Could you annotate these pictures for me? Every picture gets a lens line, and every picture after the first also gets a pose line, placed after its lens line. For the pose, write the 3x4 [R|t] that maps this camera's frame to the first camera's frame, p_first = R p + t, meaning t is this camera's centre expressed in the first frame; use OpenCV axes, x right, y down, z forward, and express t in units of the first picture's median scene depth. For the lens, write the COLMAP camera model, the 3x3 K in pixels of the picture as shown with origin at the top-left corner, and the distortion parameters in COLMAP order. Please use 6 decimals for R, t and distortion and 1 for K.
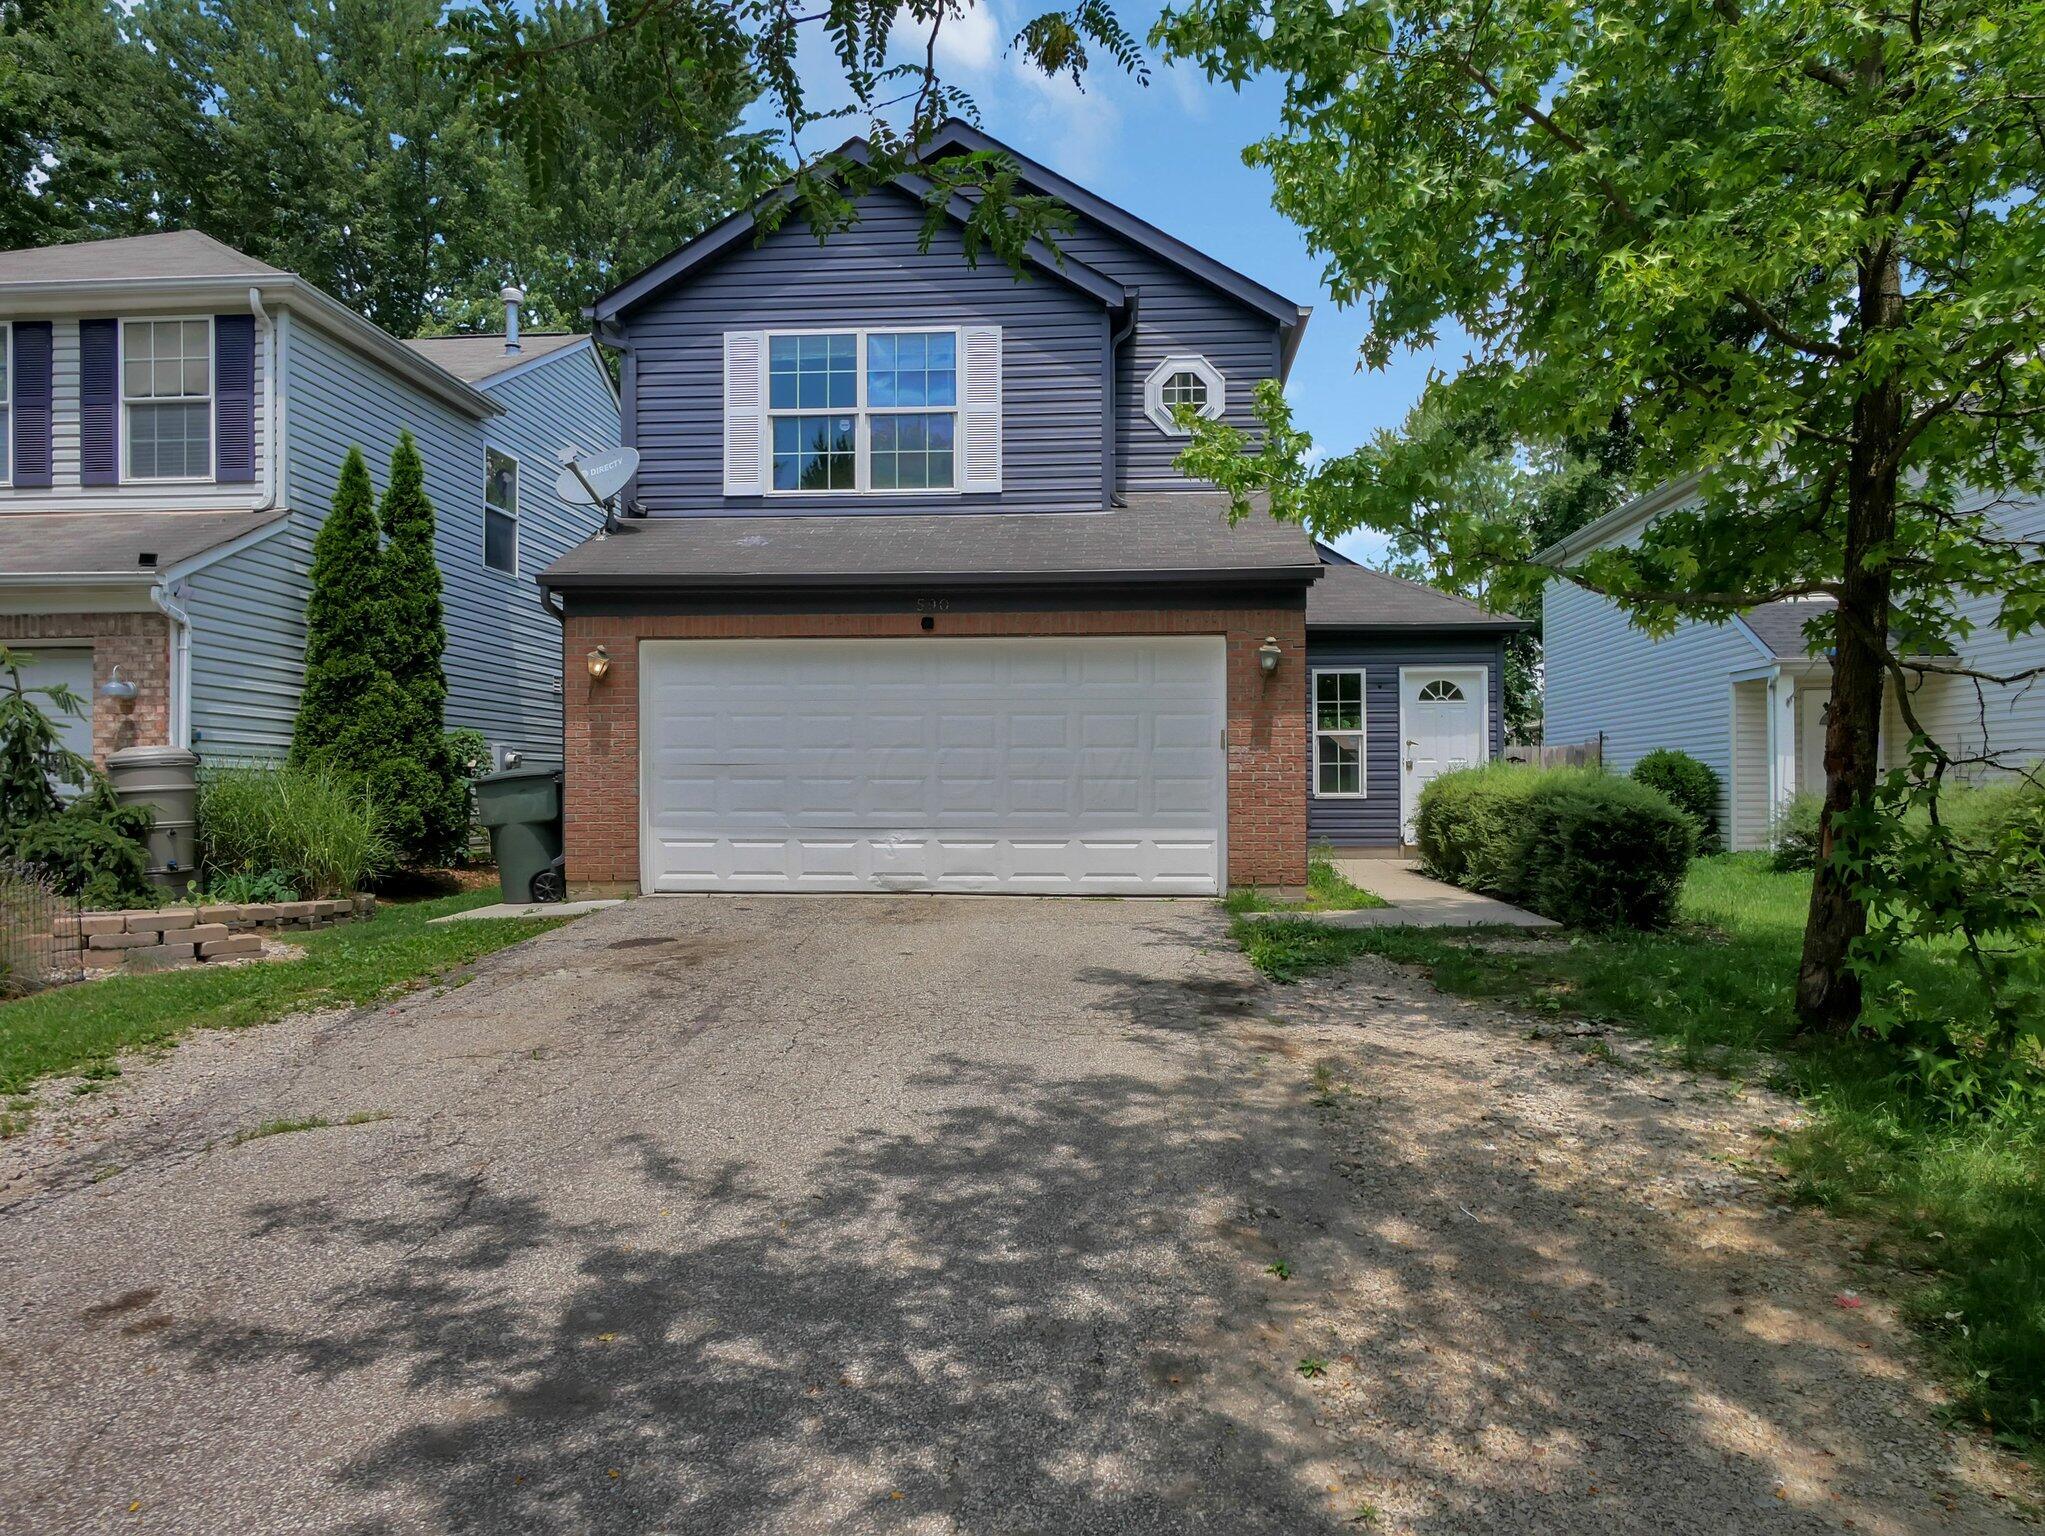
lens RADIAL K [[1320.7, 0, 1022.5], [0, 1320.7, 768.0], [0, 0, 1]] dist [0.005236, 0.001919]
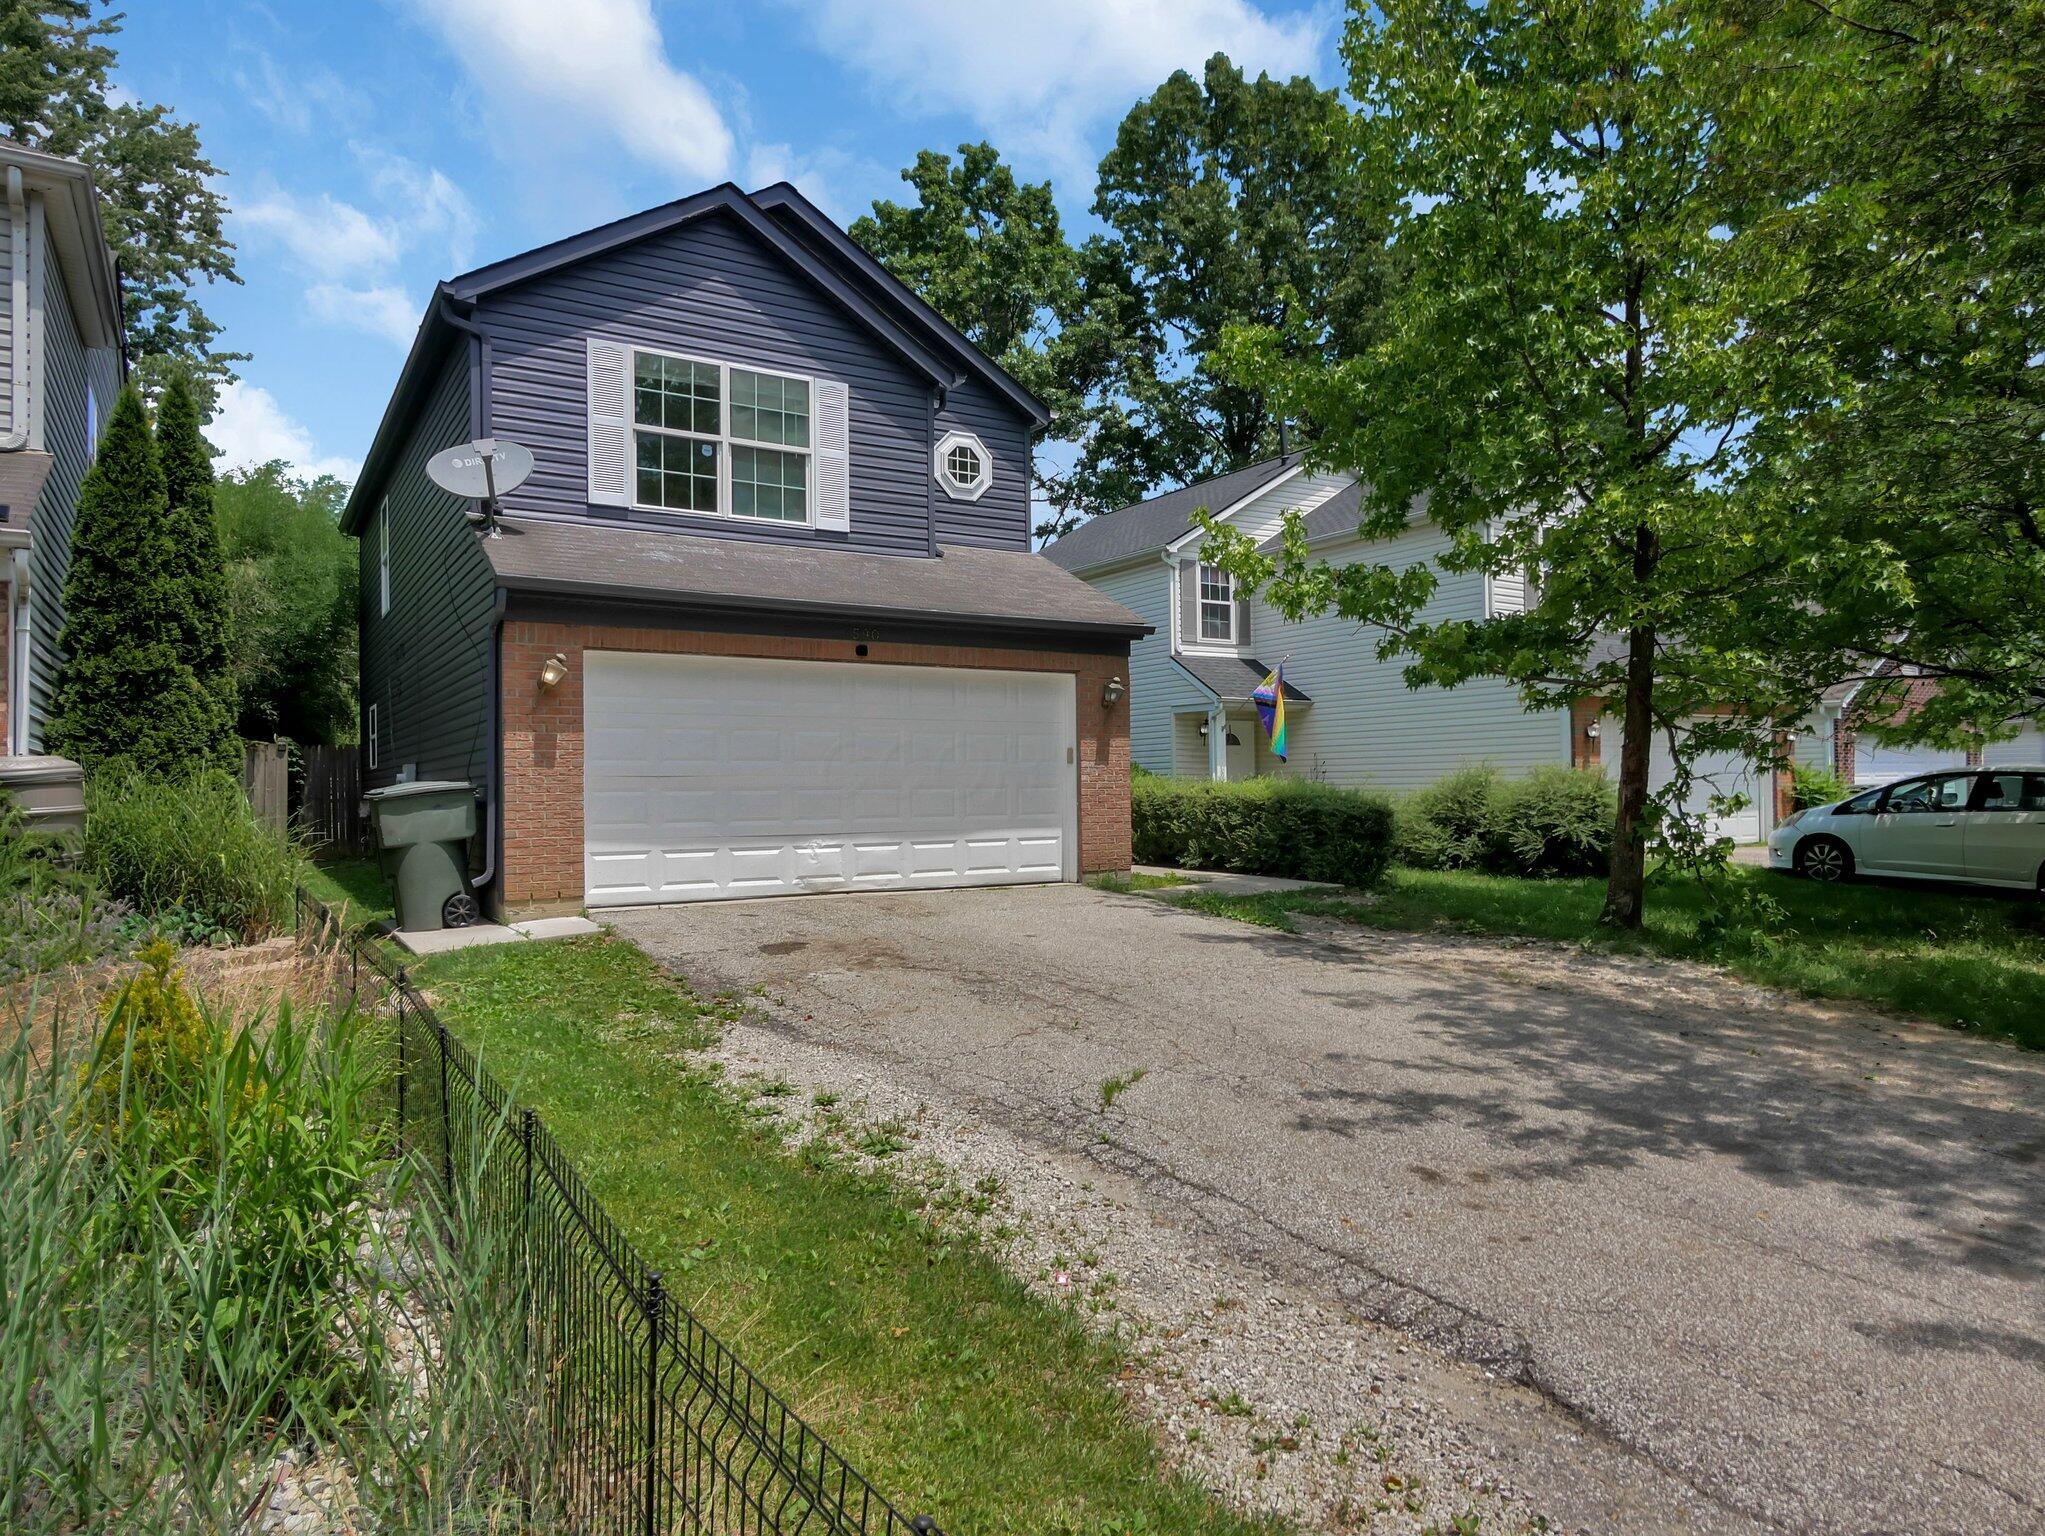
lens RADIAL K [[1273.0, 0, 1021.8], [0, 1273.0, 752.4], [0, 0, 1]] dist [-0.000958, 0.002334]
pose [[0.802611, 0.007915, 0.596450, -0.547783], [-0.000271, 0.999917, -0.012905, -0.008403], [-0.596502, 0.010196, 0.802546, 0.048933]]
